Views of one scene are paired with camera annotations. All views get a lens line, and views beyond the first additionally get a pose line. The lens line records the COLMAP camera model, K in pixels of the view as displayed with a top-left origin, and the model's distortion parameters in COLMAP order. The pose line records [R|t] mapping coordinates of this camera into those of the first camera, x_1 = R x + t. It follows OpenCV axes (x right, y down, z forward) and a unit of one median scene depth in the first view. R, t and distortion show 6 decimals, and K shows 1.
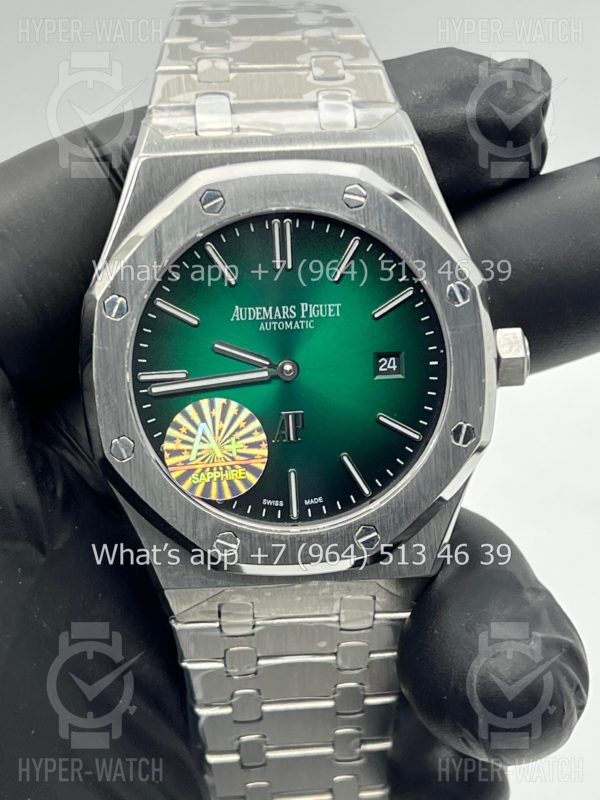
lens RADIAL K [[1921.6, 0, 300.0], [0, 1921.6, 400.0], [0, 0, 1]] dist [0.210531, -0.273003]
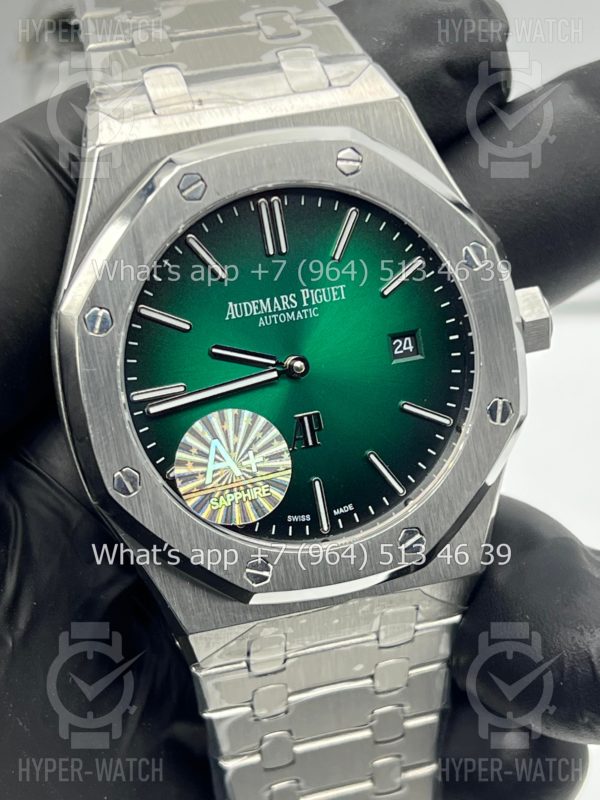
lens RADIAL K [[1921.6, 0, 300.0], [0, 1921.6, 400.0], [0, 0, 1]] dist [0.210531, -0.273003]
pose [[0.979692, -0.137455, 0.145979, -0.136270], [0.137407, 0.990459, 0.010464, -0.009607], [-0.146025, 0.009807, 0.989232, 0.127709]]
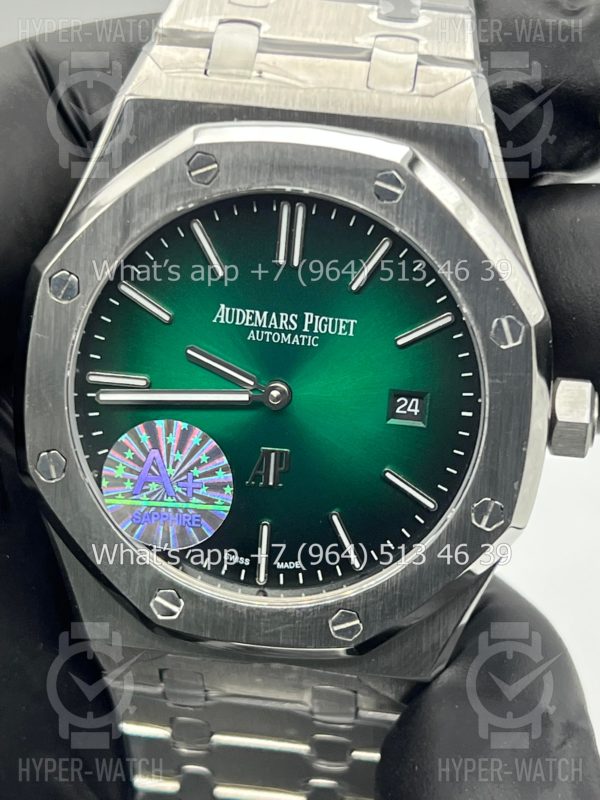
lens RADIAL K [[1921.6, 0, 300.0], [0, 1921.6, 400.0], [0, 0, 1]] dist [0.210531, -0.273003]
pose [[0.979373, 0.149282, -0.136176, 0.108899], [-0.138360, 0.986600, 0.086468, -0.082316], [0.147259, -0.065843, 0.986904, 0.238823]]
